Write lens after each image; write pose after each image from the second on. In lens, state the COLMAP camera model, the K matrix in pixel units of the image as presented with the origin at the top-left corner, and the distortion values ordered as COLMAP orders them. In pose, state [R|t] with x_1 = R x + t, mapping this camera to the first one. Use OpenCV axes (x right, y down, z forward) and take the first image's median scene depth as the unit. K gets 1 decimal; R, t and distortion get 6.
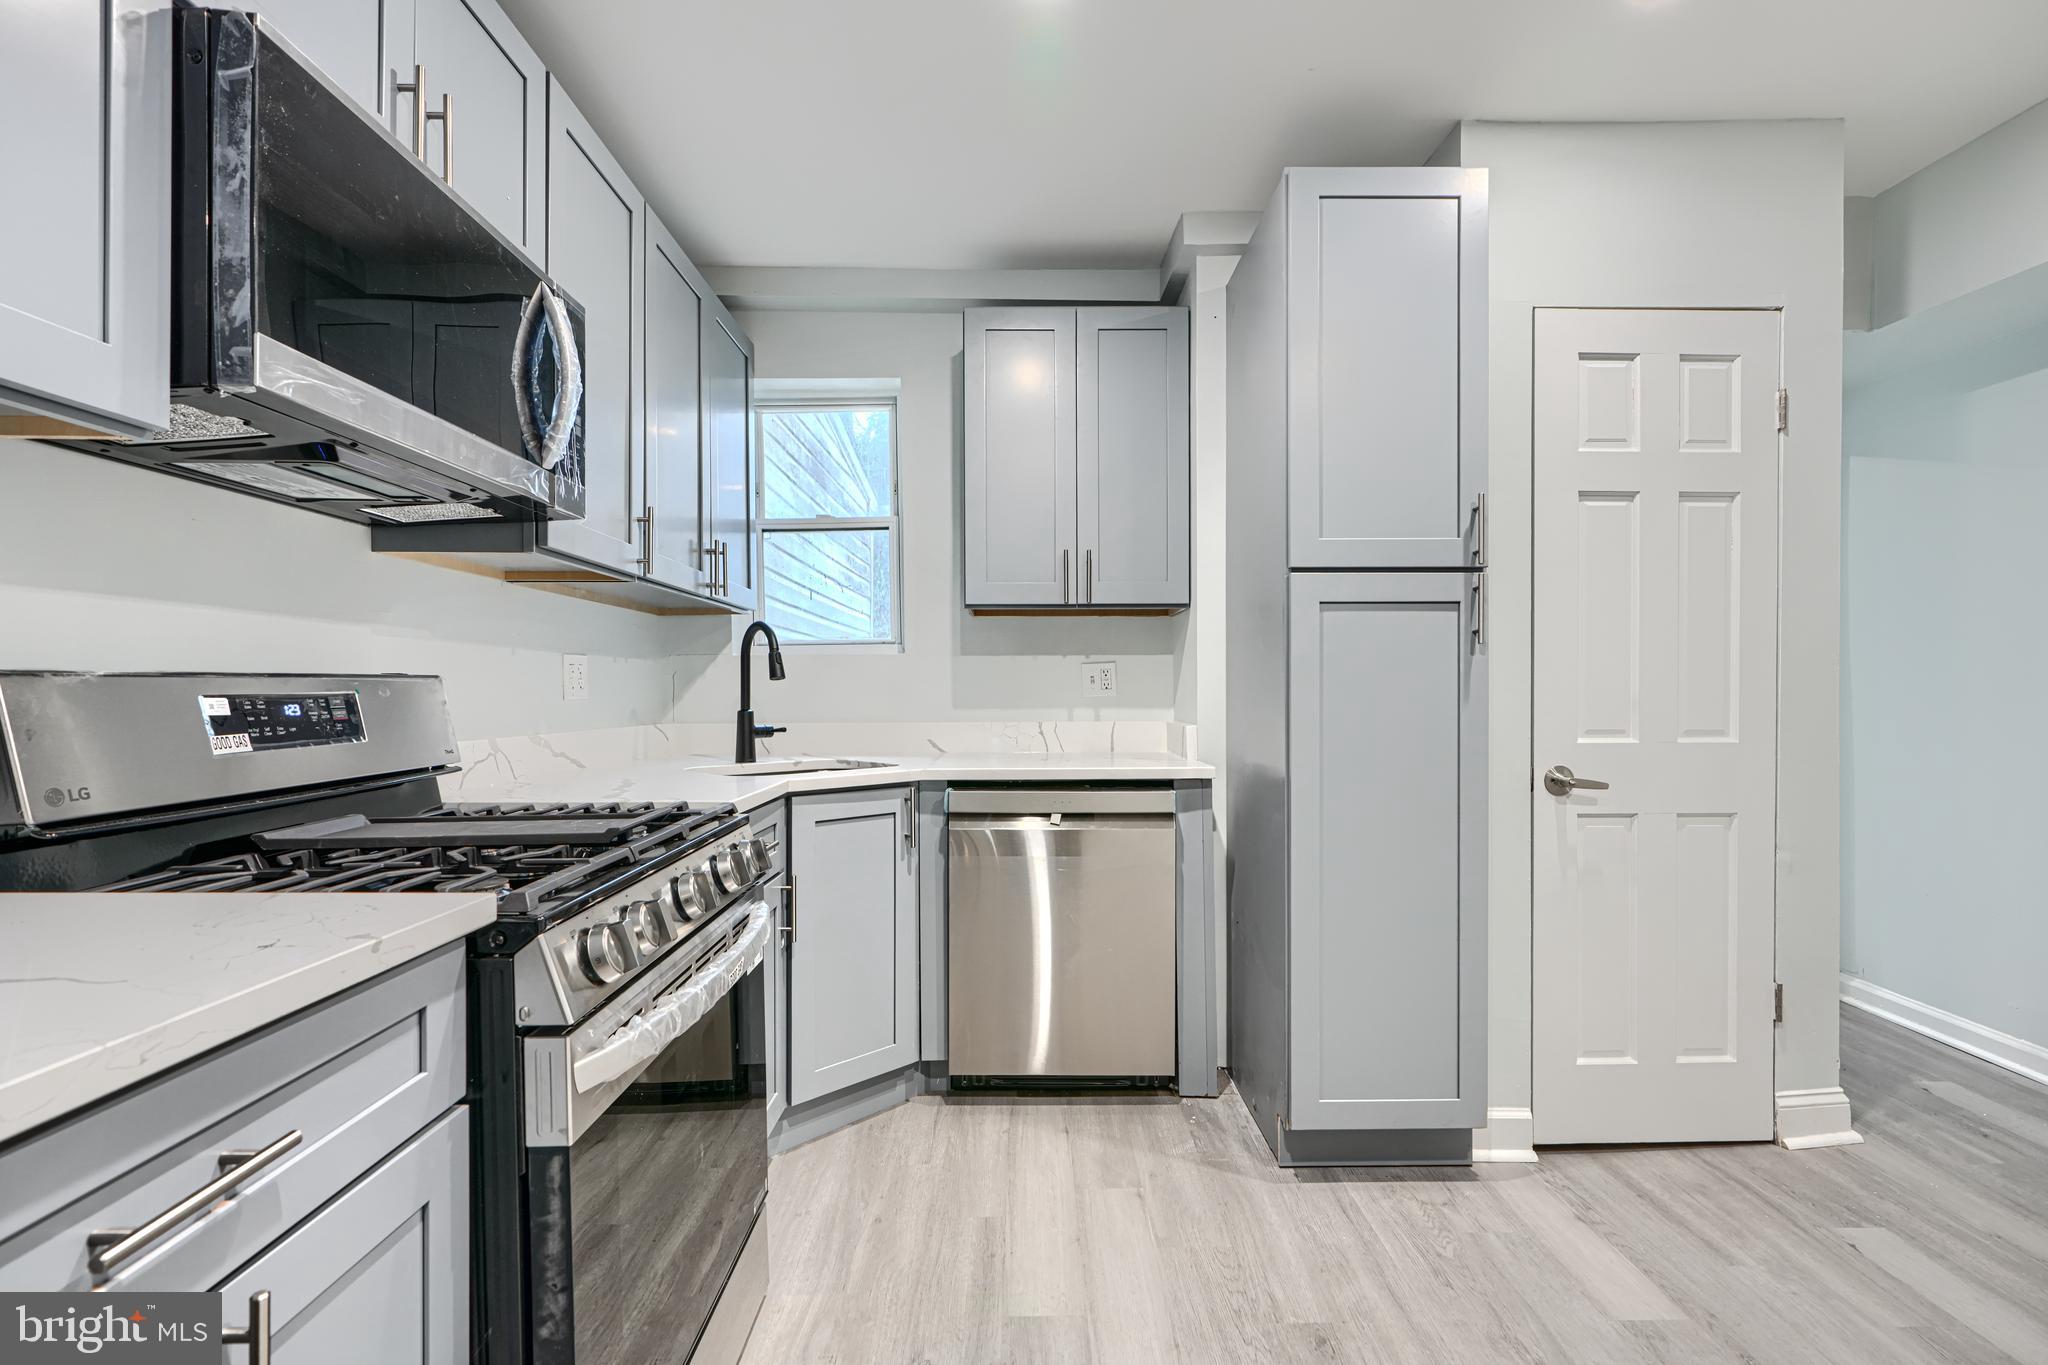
lens RADIAL K [[938.8, 0, 1028.1], [0, 938.8, 695.7], [0, 0, 1]] dist [0.000985, 0.000117]
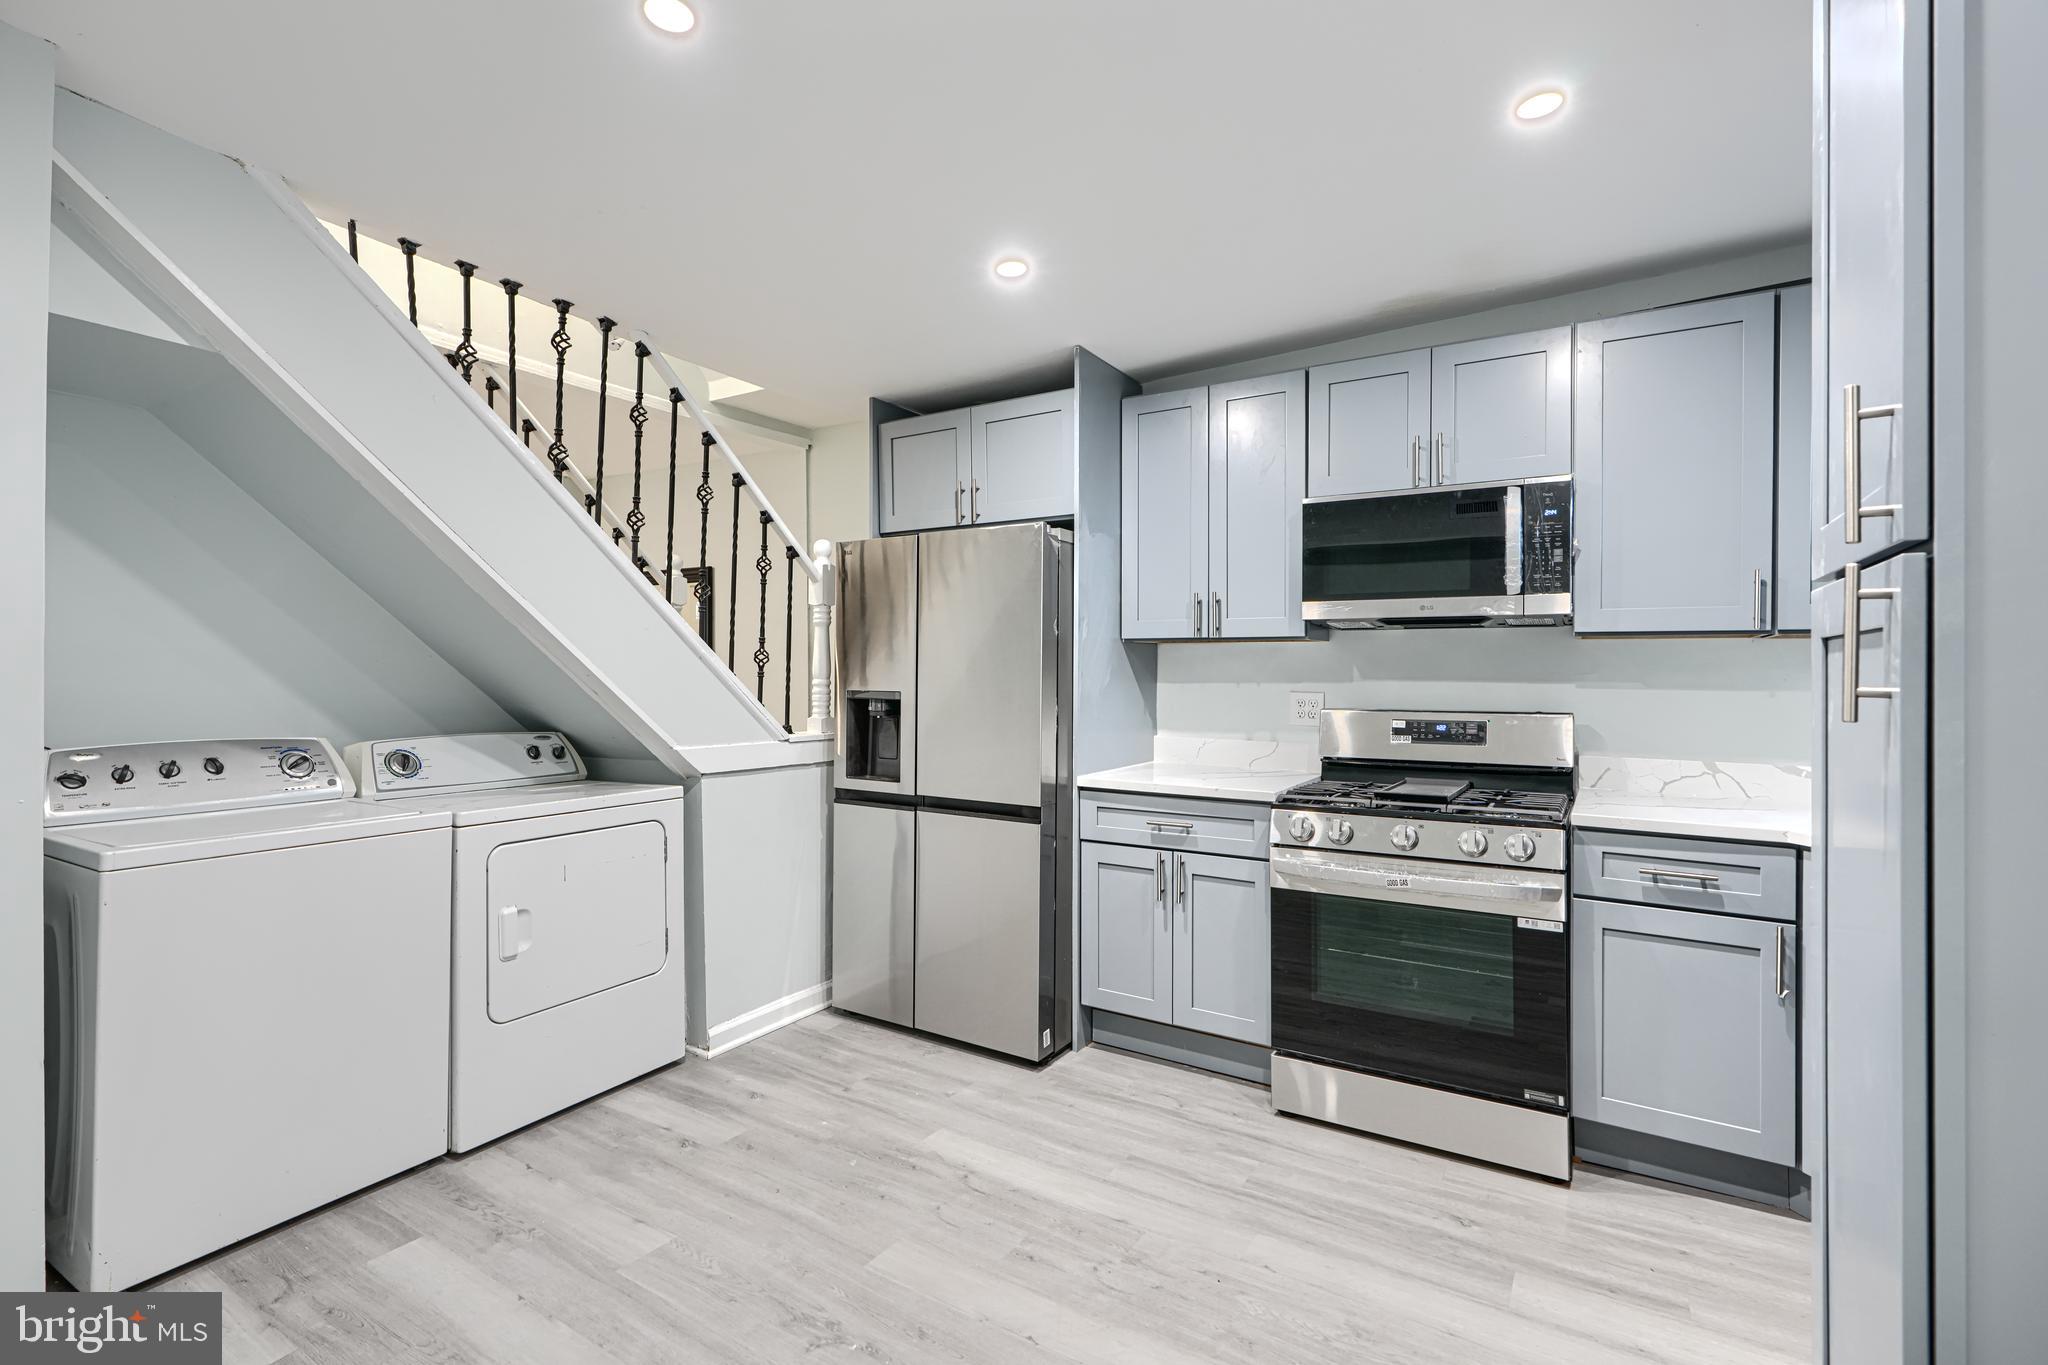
lens RADIAL K [[924.1, 0, 998.6], [0, 924.1, 662.4], [0, 0, 1]] dist [0.001637, 0.000242]
pose [[-0.565612, -0.010242, -0.824608, 1.027667], [-0.009946, 0.999935, -0.005598, -0.073906], [0.824612, 0.005035, -0.565677, 0.871019]]
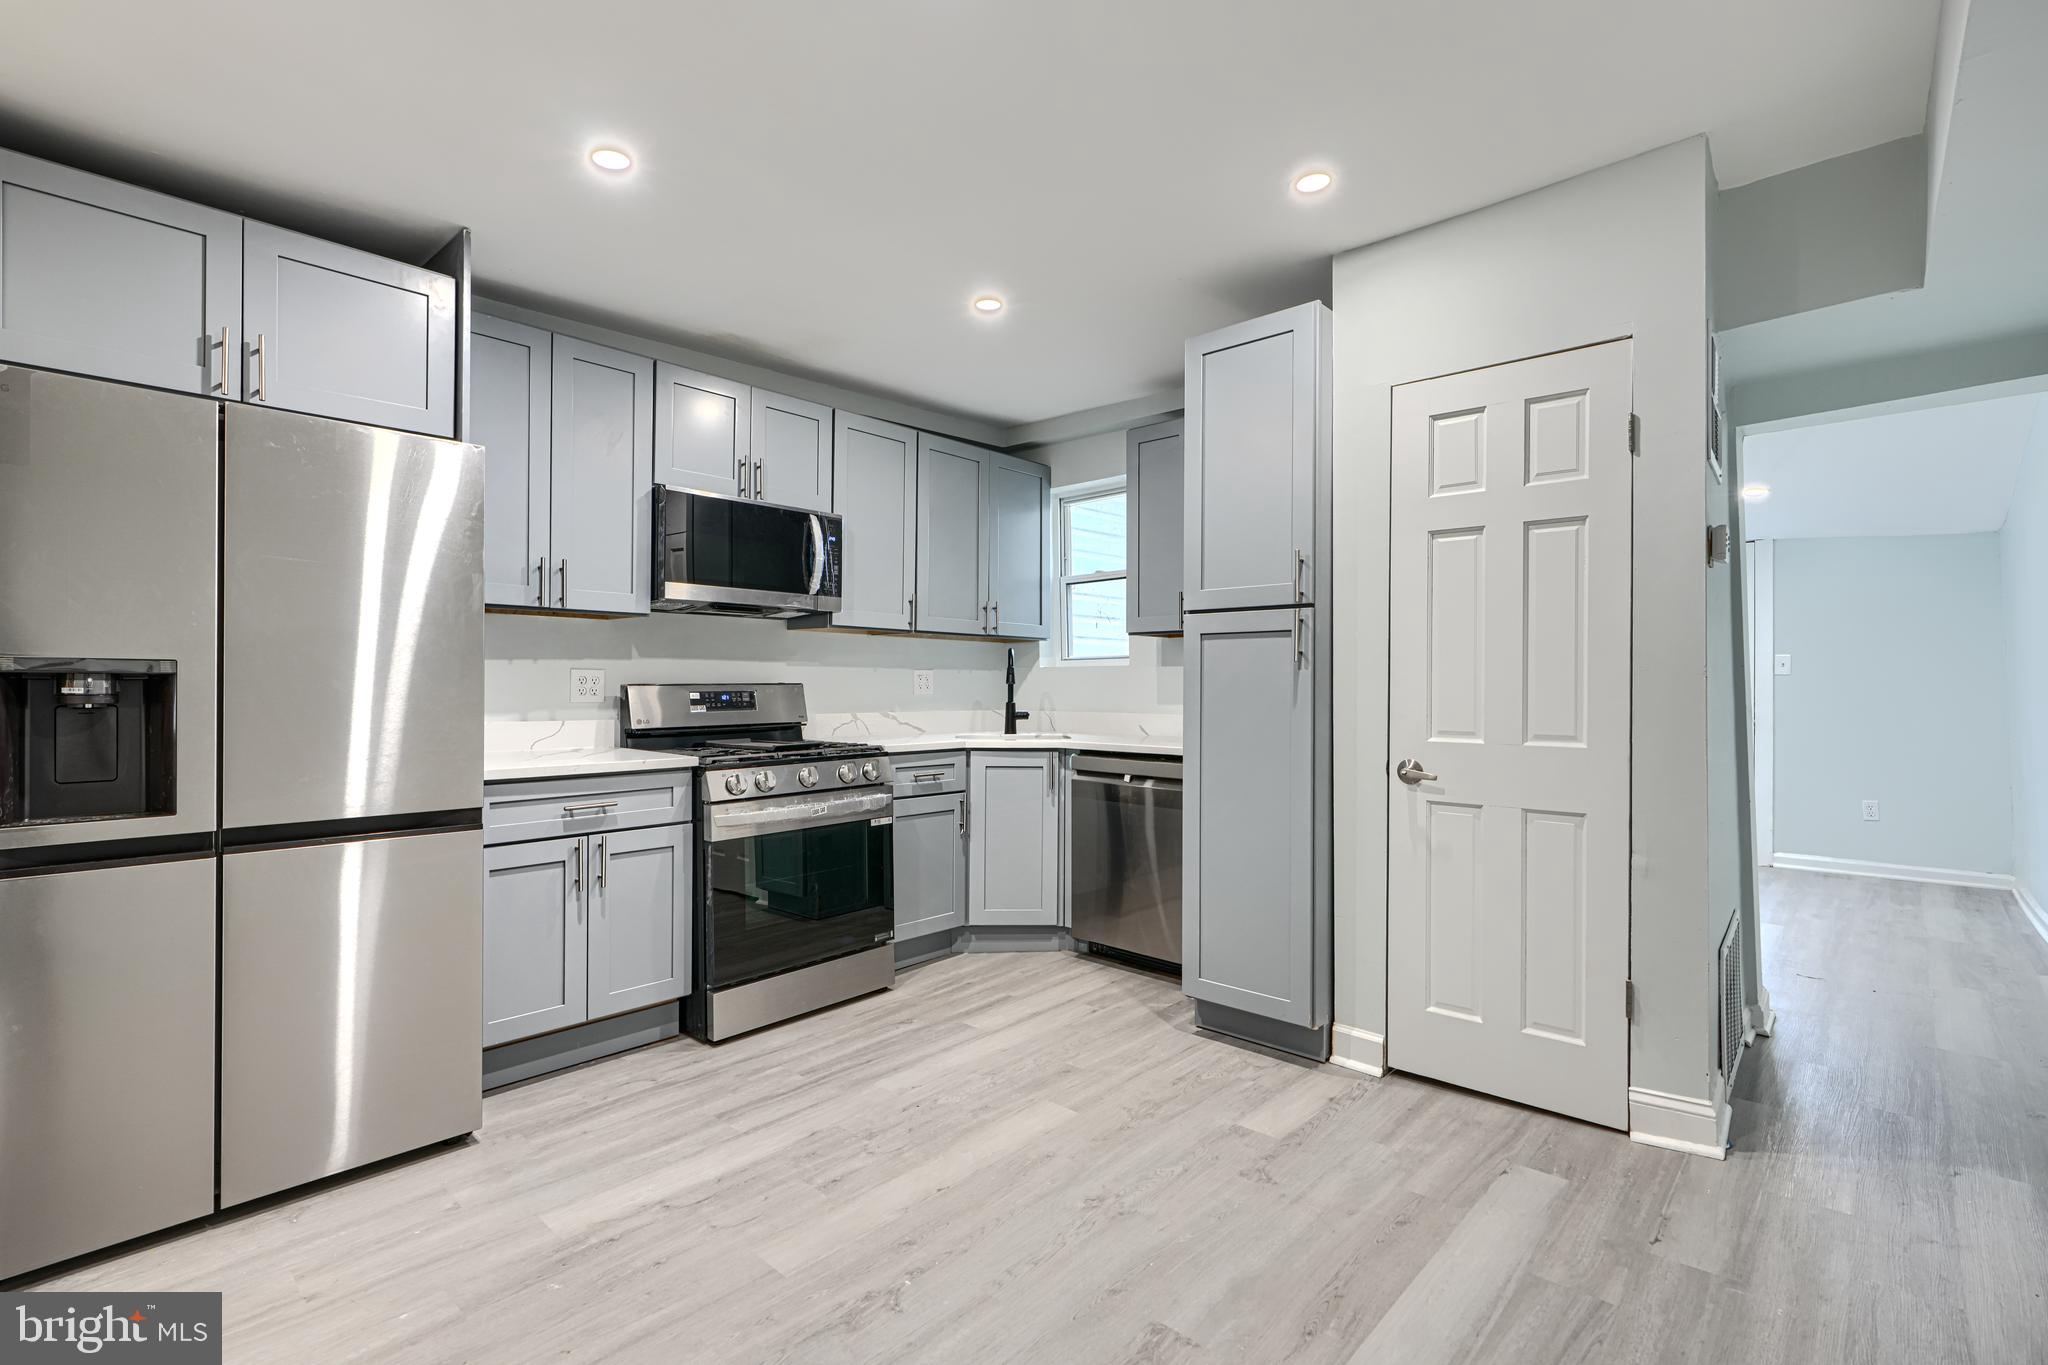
lens RADIAL K [[953.2, 0, 1024.0], [0, 953.2, 682.5], [0, 0, 1]] dist [0.001785, 0.000104]
pose [[0.724345, 0.003522, -0.689428, 1.089902], [-0.010625, 0.999925, -0.006056, -0.012370], [0.689355, 0.011712, 0.724329, -0.245981]]
